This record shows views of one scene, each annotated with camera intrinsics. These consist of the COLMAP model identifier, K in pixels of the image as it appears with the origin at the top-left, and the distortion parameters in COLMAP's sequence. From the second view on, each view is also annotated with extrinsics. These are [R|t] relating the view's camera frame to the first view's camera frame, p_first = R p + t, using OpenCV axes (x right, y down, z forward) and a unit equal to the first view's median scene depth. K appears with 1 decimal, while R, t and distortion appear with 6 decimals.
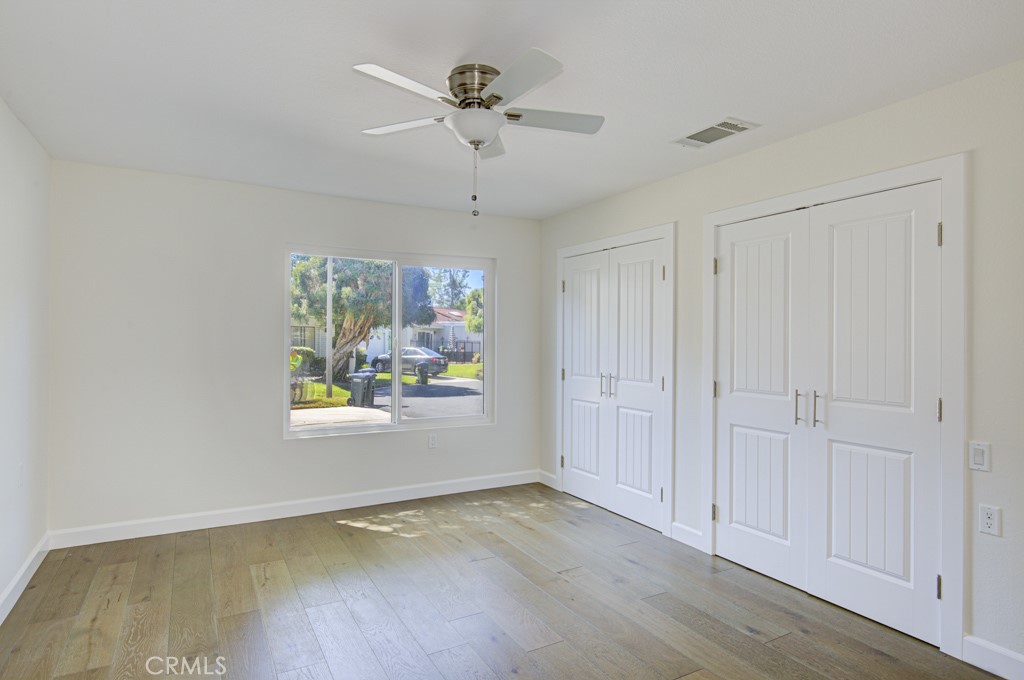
lens RADIAL K [[574.6, 0, 515.5], [0, 574.6, 345.4], [0, 0, 1]] dist [-0.007526, -0.000324]
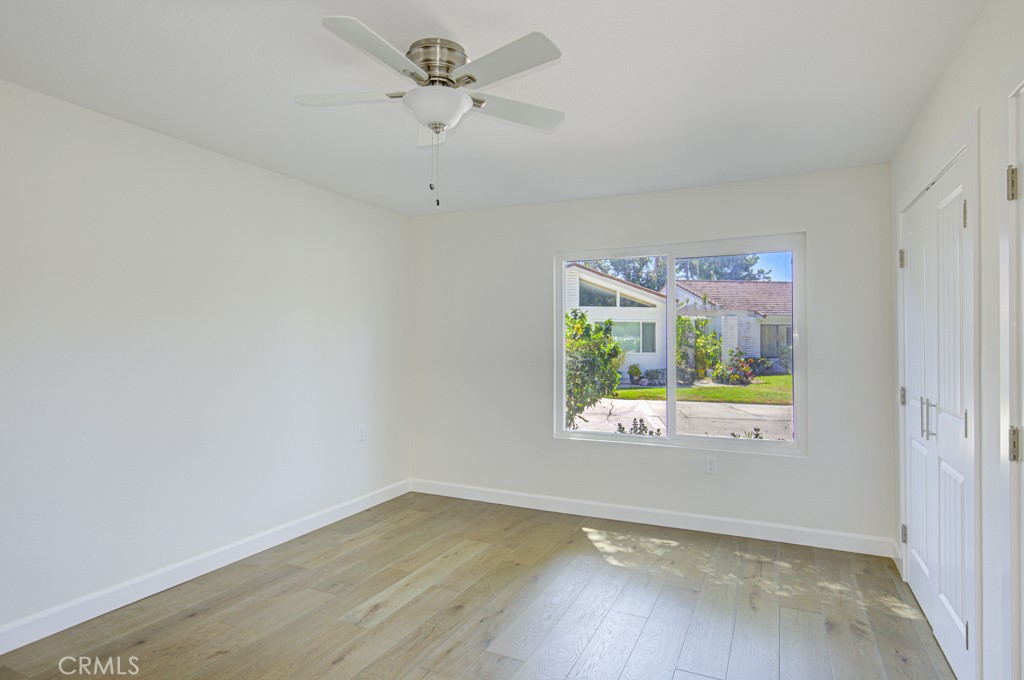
lens RADIAL K [[574.6, 0, 512.2], [0, 574.6, 341.2], [0, 0, 1]] dist [-0.007526, -0.000324]
pose [[0.558109, -0.006649, -0.829741, 0.439191], [-0.006041, 0.999909, -0.012076, -0.000184], [0.829746, 0.011752, 0.558018, 0.345574]]
